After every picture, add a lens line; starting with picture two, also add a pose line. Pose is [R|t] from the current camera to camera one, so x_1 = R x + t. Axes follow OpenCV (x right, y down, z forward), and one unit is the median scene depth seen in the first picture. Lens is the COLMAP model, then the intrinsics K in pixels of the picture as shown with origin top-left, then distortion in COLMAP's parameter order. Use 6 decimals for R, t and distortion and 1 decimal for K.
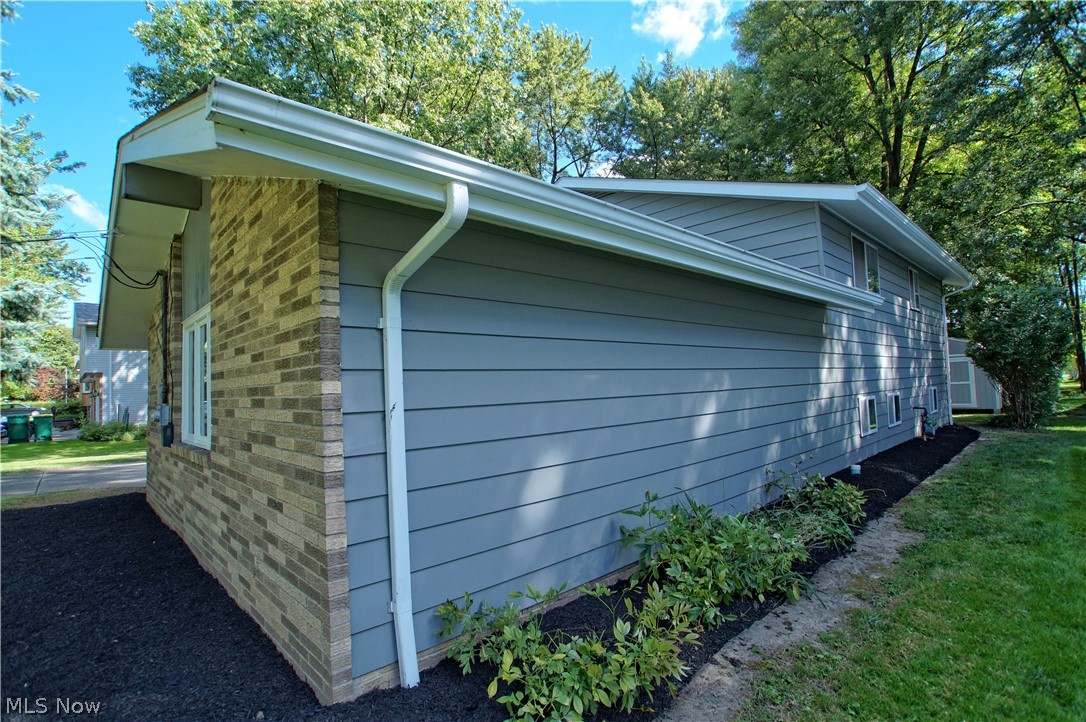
lens RADIAL K [[516.1, 0, 541.0], [0, 516.1, 360.1], [0, 0, 1]] dist [-0.024011, 0.004194]
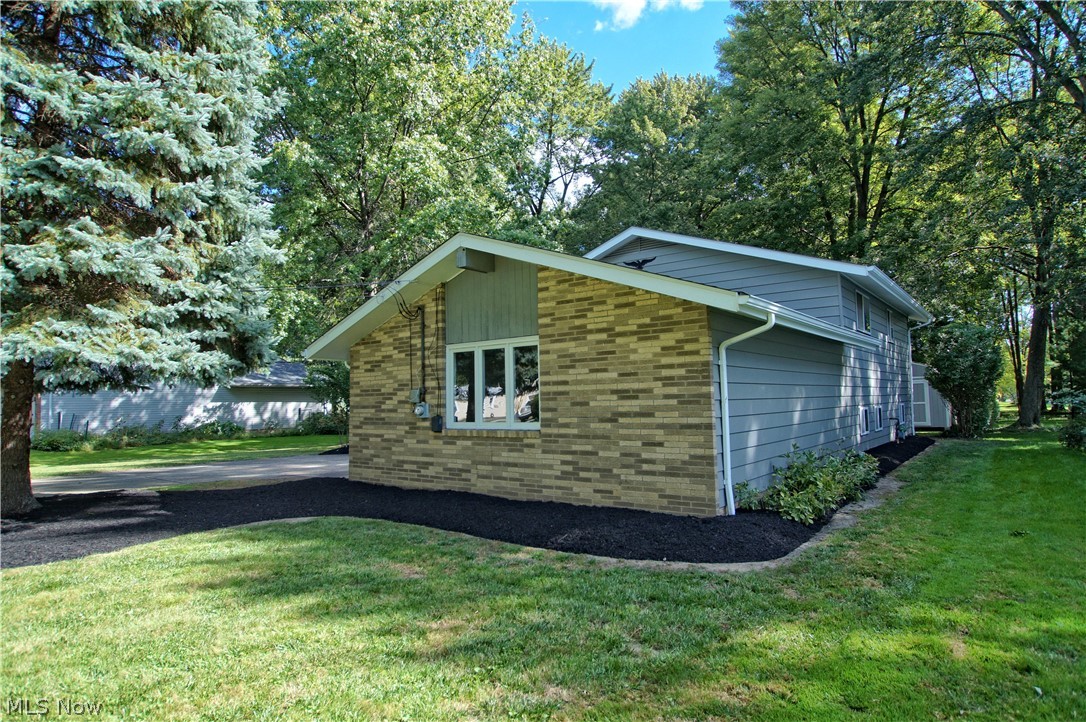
lens RADIAL K [[618.7, 0, 542.8], [0, 618.7, 359.1], [0, 0, 1]] dist [-0.020169, -0.004774]
pose [[0.988670, 0.027475, 0.147568, -0.363729], [-0.024405, 0.999447, -0.022569, -0.000567], [-0.148106, 0.018712, 0.988794, -0.401982]]
